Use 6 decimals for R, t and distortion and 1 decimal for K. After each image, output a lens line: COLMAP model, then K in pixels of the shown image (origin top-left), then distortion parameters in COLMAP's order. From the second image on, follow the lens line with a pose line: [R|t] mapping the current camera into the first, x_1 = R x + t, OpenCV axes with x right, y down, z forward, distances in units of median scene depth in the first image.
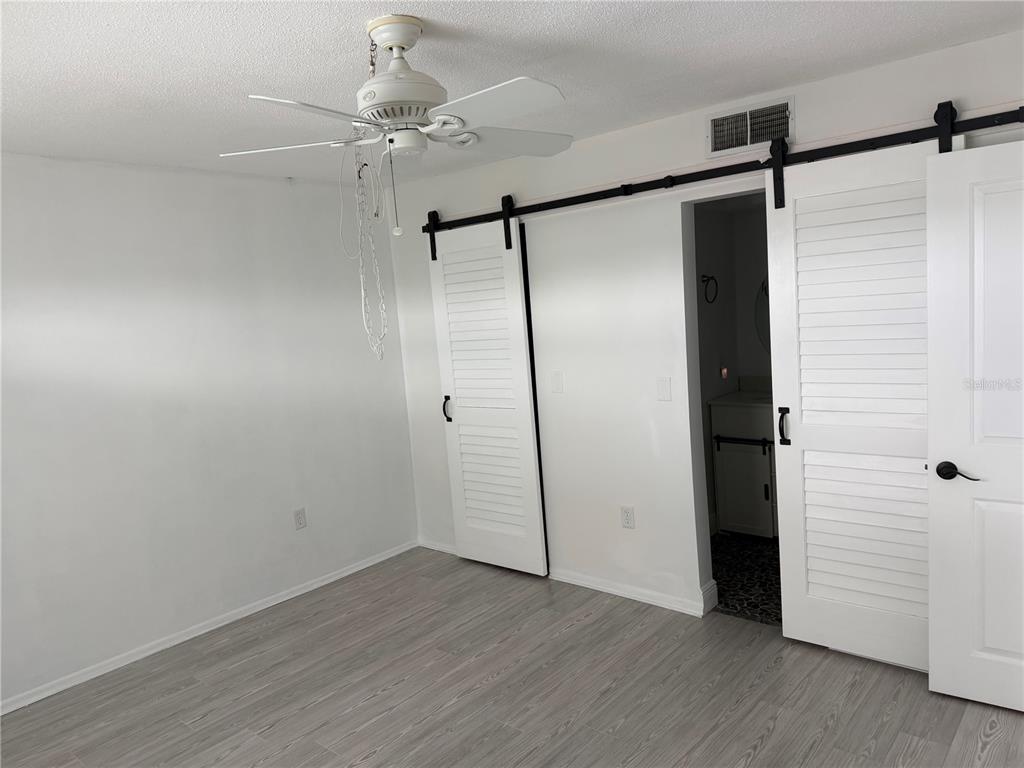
lens RADIAL K [[715.7, 0, 512.0], [0, 715.7, 384.0], [0, 0, 1]] dist [0.005973, -0.000590]
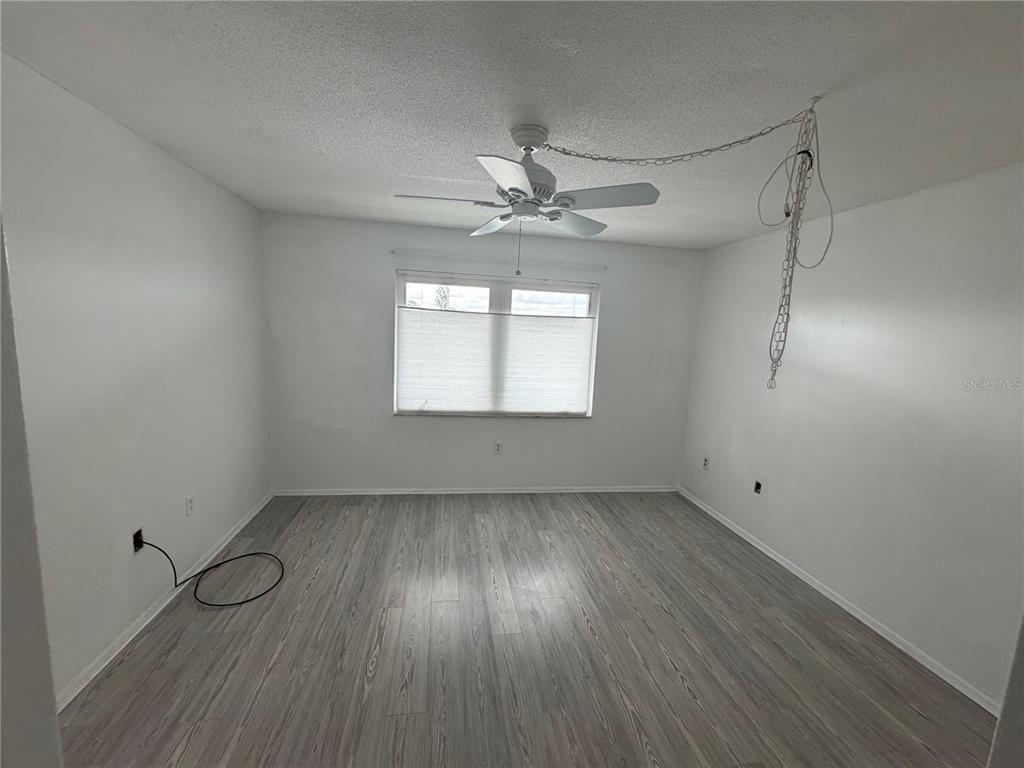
lens RADIAL K [[408.2, 0, 512.0], [0, 408.2, 384.0], [0, 0, 1]] dist [0.001083, 0.000199]
pose [[-0.639177, 0.146788, -0.754921, 0.389958], [-0.085762, 0.961889, 0.259644, -0.142614], [0.764263, 0.230702, -0.602228, 1.067188]]
